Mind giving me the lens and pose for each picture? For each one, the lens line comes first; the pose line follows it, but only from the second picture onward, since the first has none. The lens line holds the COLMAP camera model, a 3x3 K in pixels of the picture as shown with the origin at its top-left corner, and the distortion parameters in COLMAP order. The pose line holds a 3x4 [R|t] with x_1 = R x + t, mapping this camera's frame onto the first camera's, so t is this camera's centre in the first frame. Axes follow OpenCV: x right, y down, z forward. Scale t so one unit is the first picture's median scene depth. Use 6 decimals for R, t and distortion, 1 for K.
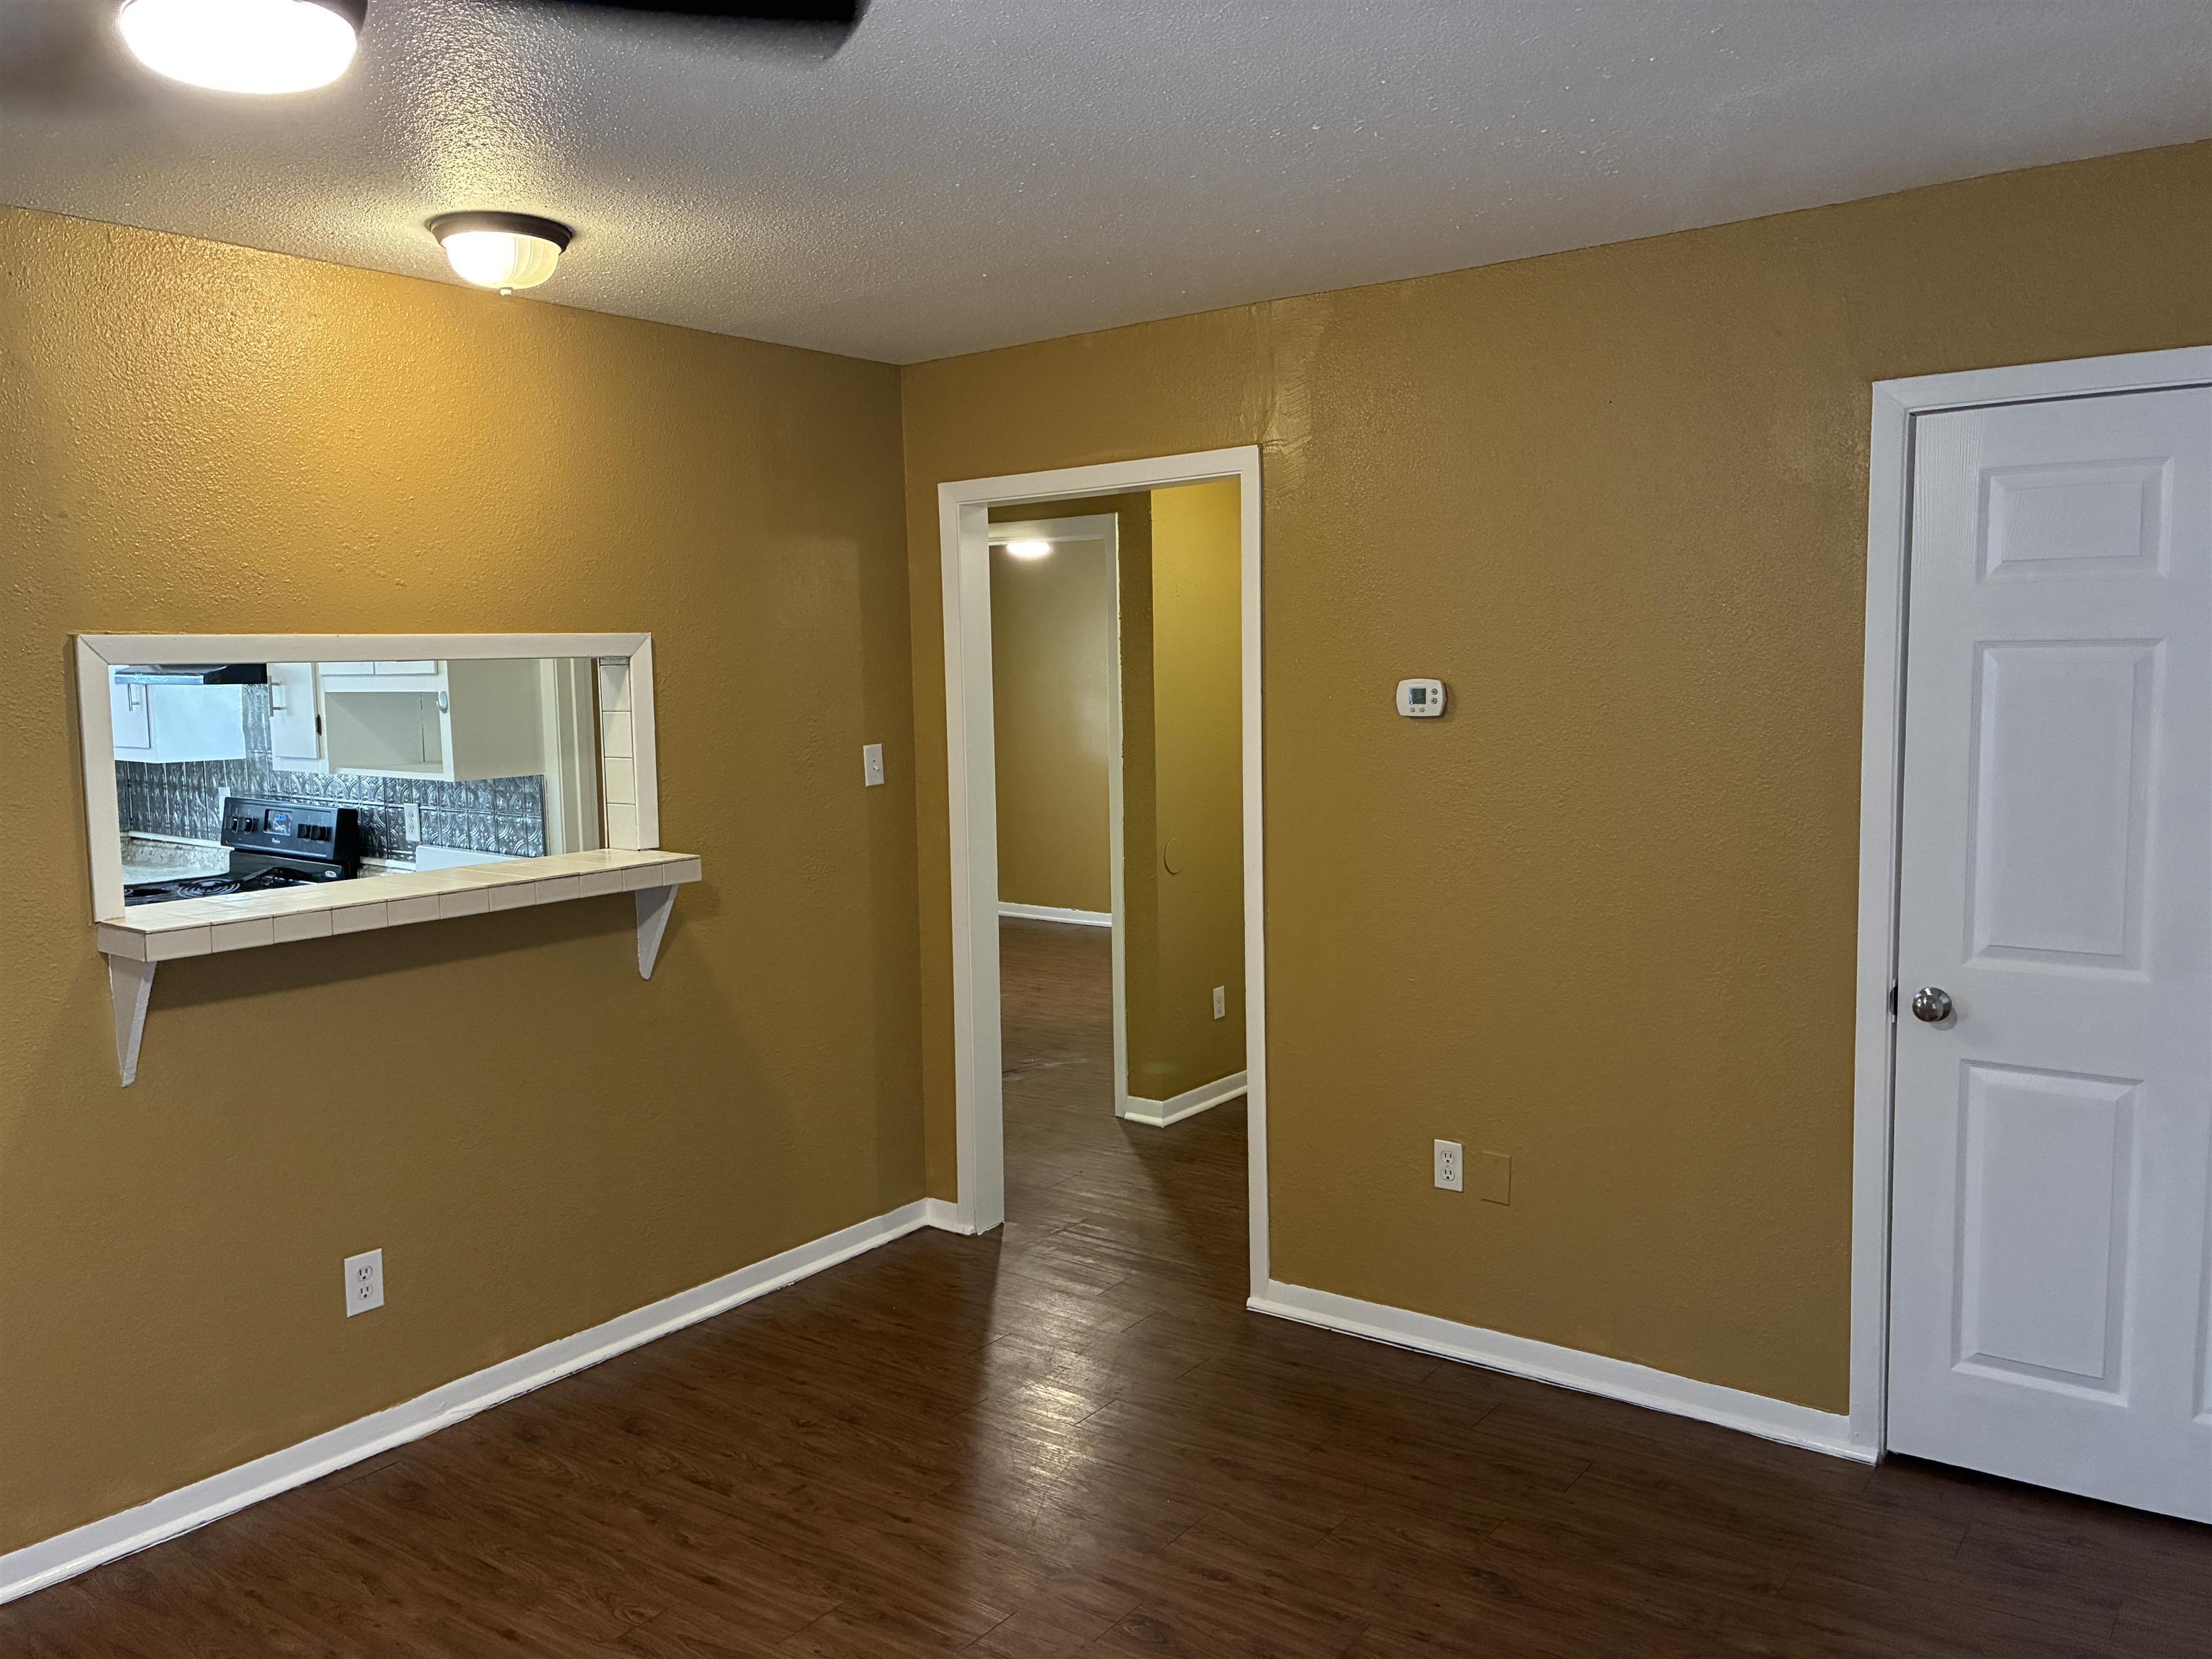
lens RADIAL K [[1667.8, 0, 1112.3], [0, 1667.8, 812.2], [0, 0, 1]] dist [0.058823, -0.071660]
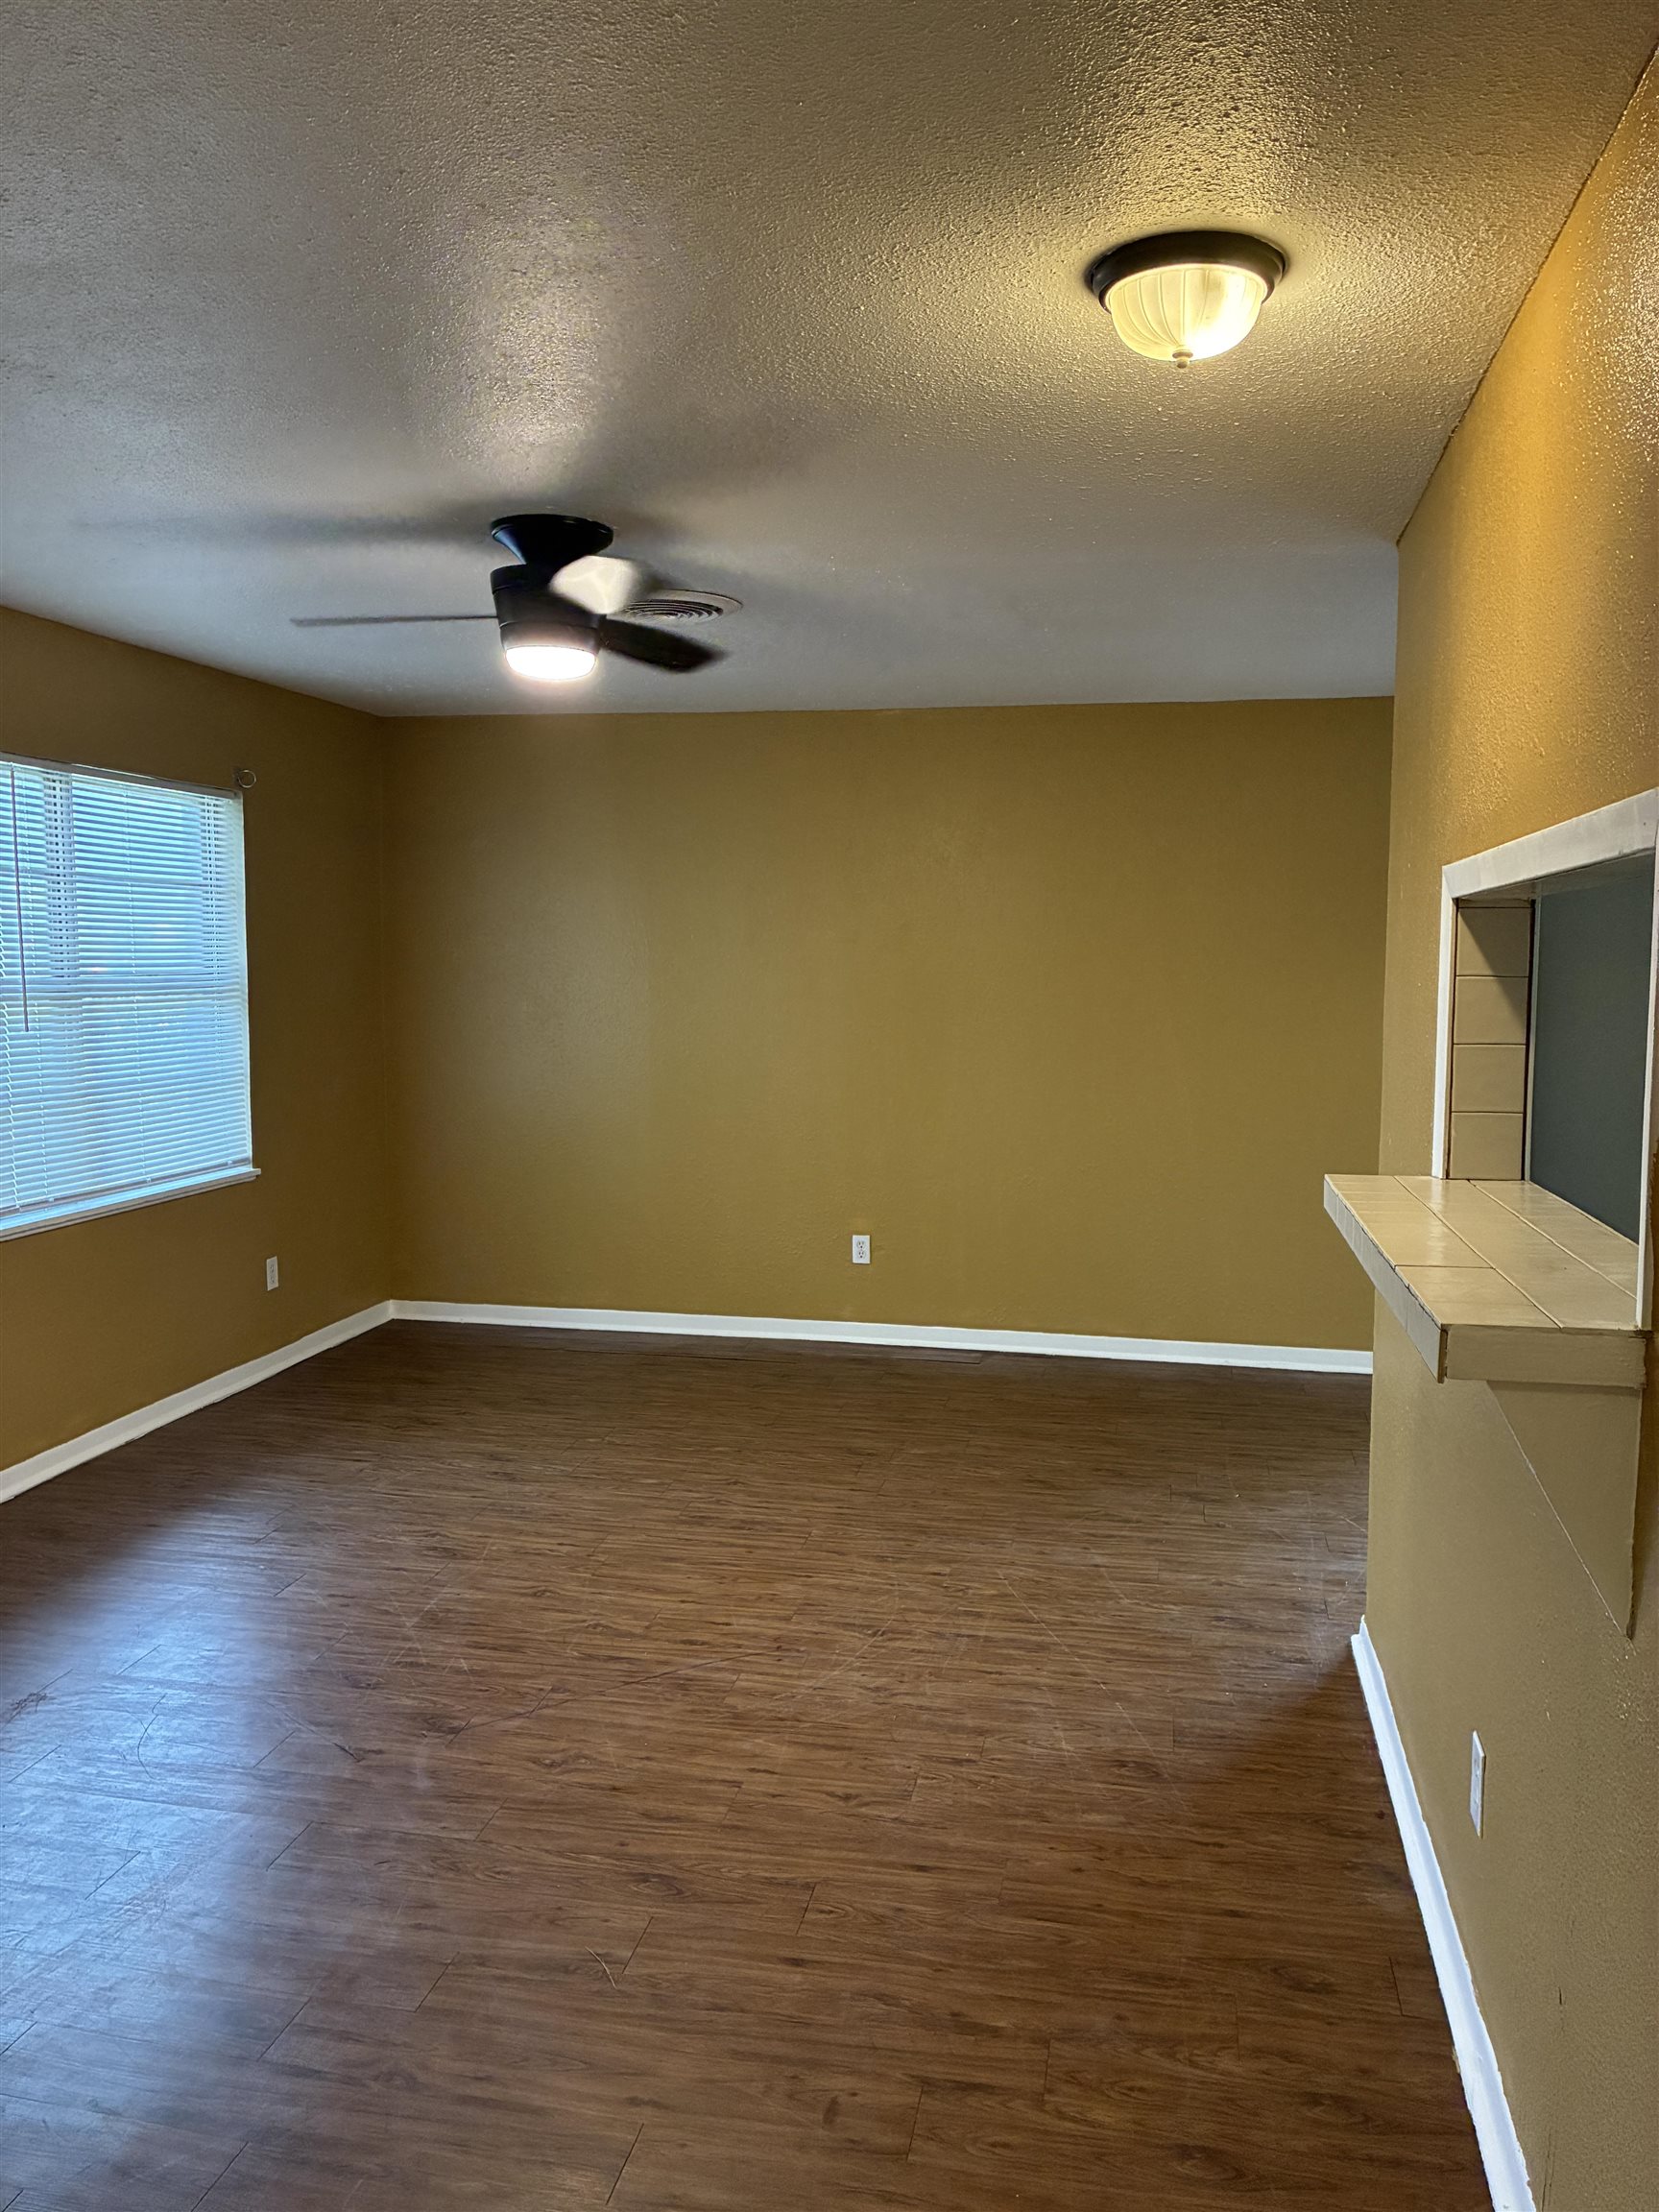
lens RADIAL K [[1691.0, 0, 835.5], [0, 1691.0, 1116.3], [0, 0, 1]] dist [0.008412, 0.045548]
pose [[-0.901738, 0.050479, -0.429326, 0.074870], [-0.030714, 0.983167, 0.180108, -0.100234], [0.431191, 0.175597, -0.885009, 1.348517]]
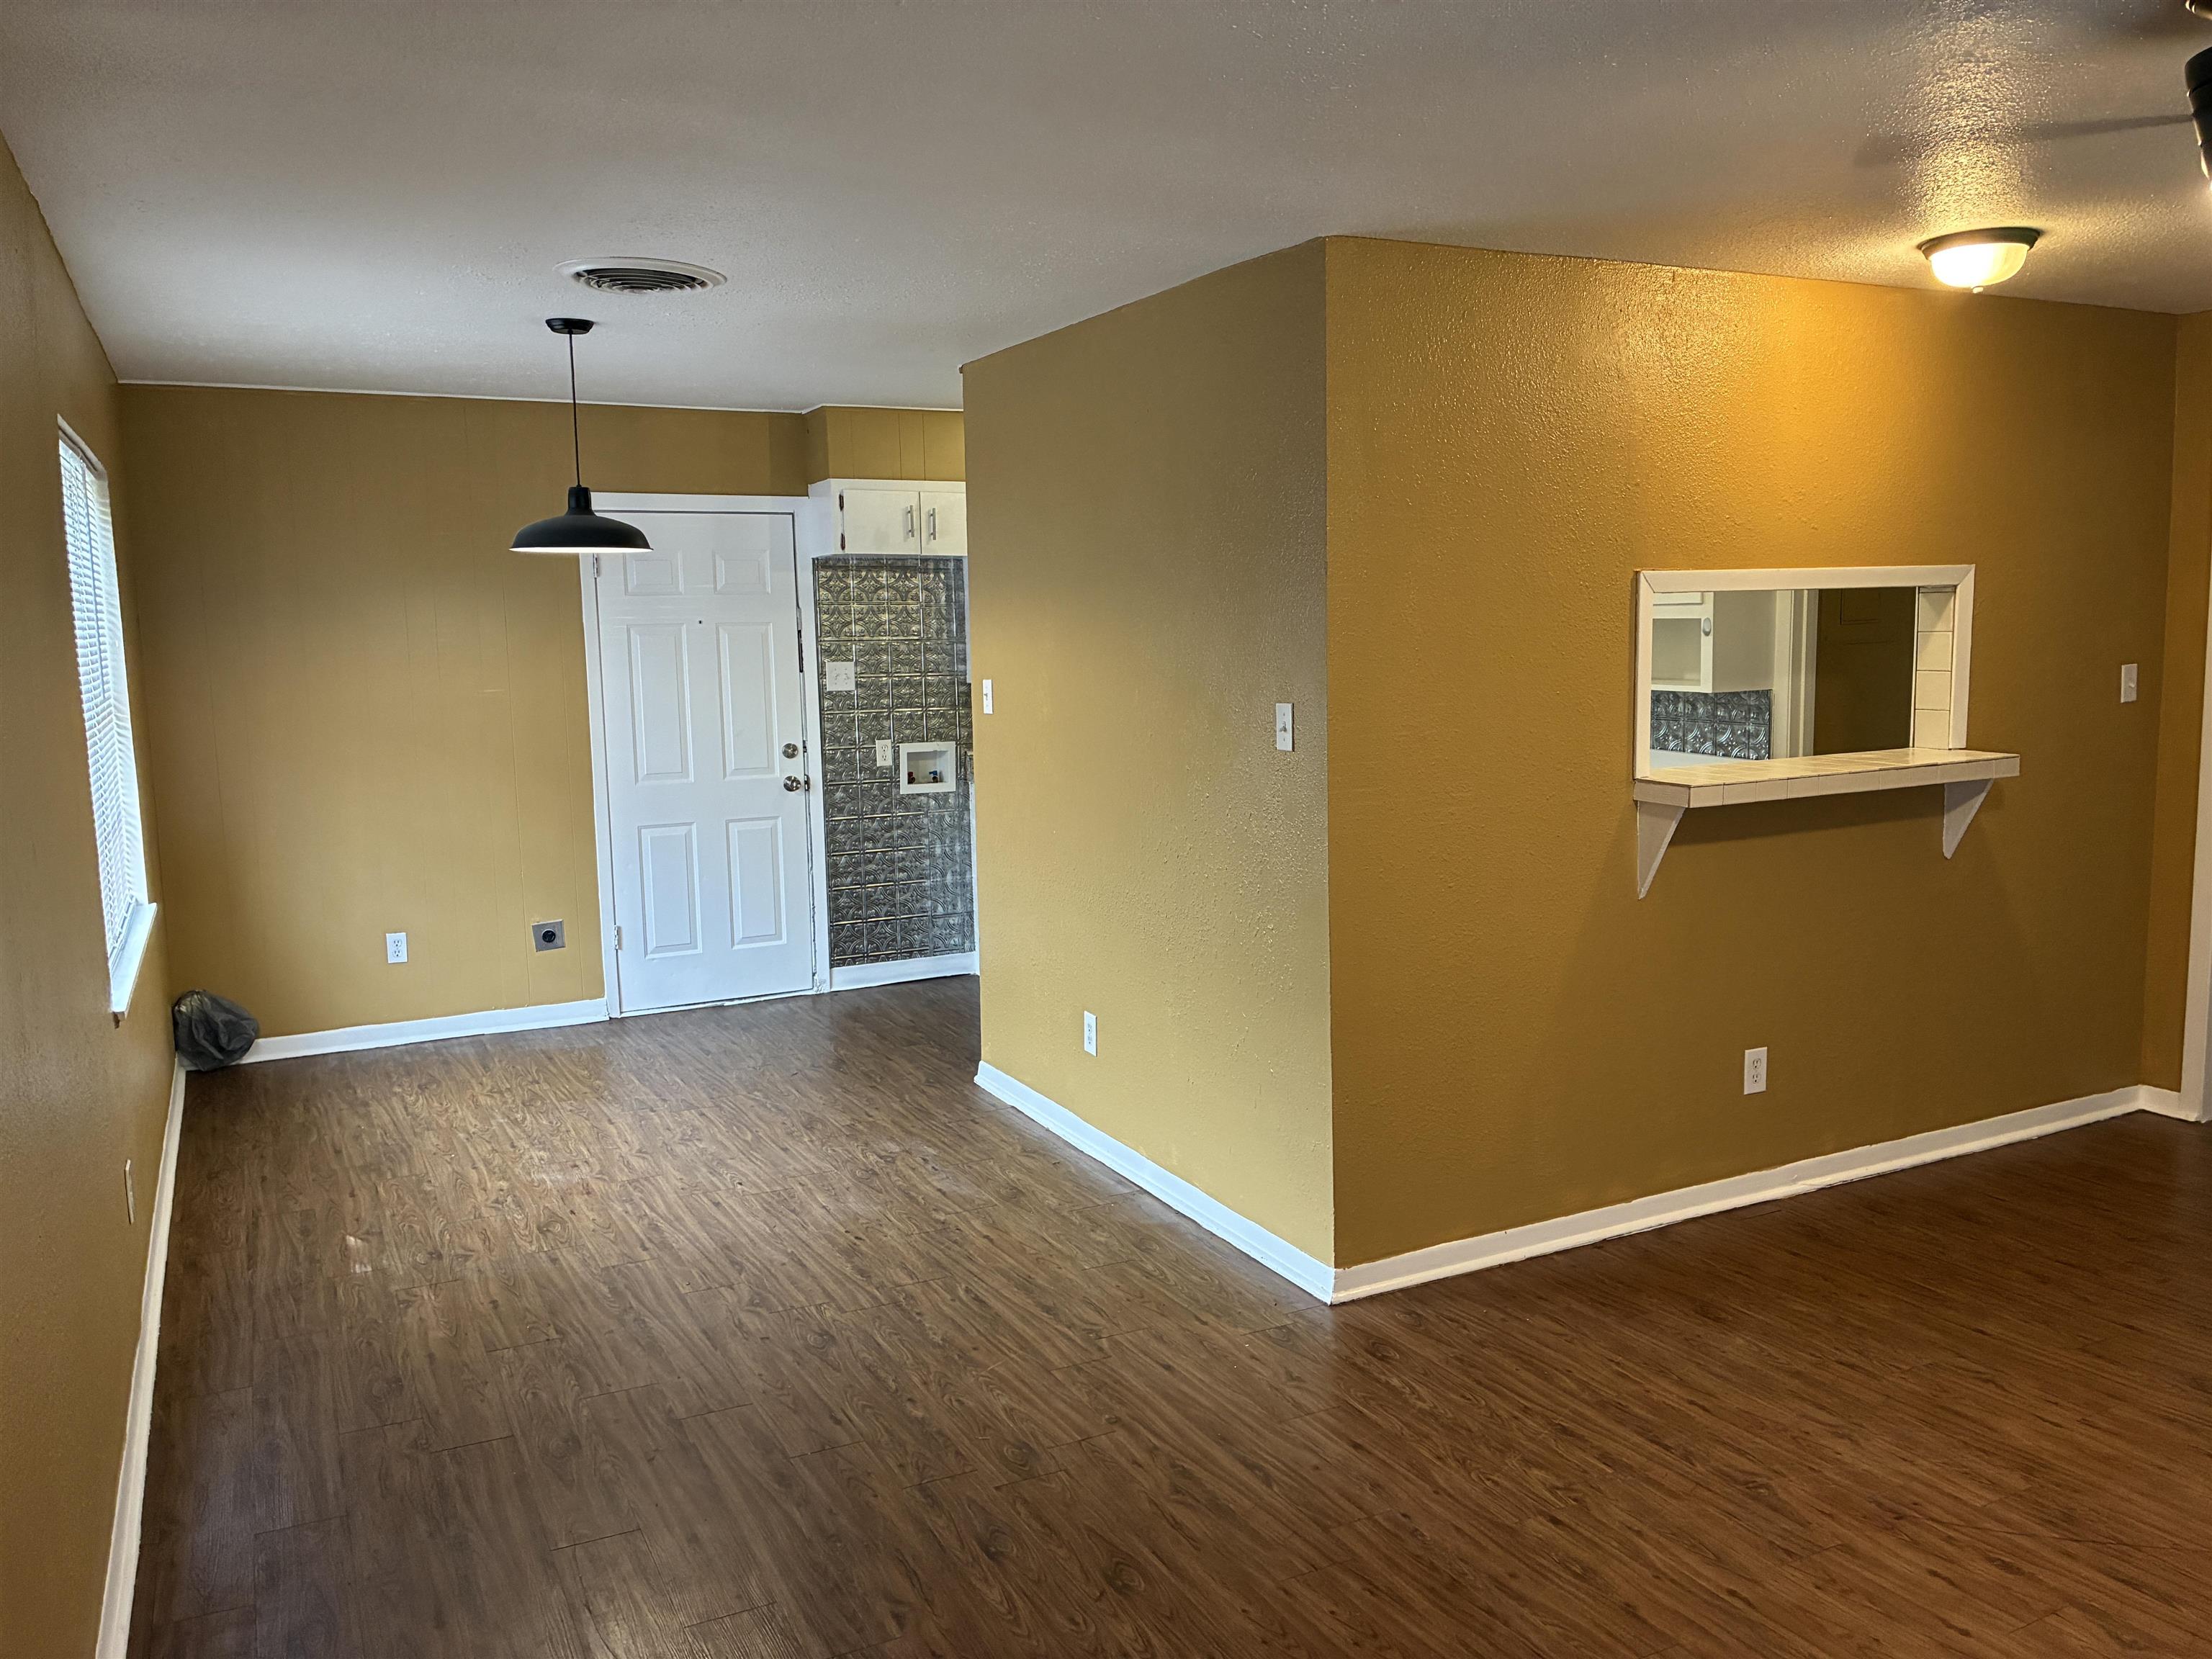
lens RADIAL K [[1667.8, 0, 1112.3], [0, 1667.8, 812.2], [0, 0, 1]] dist [0.058823, -0.071660]
pose [[0.898752, 0.050883, -0.435496, -0.310583], [-0.035759, 0.998441, 0.042859, 0.039185], [0.436998, -0.022946, 0.899170, -0.350301]]
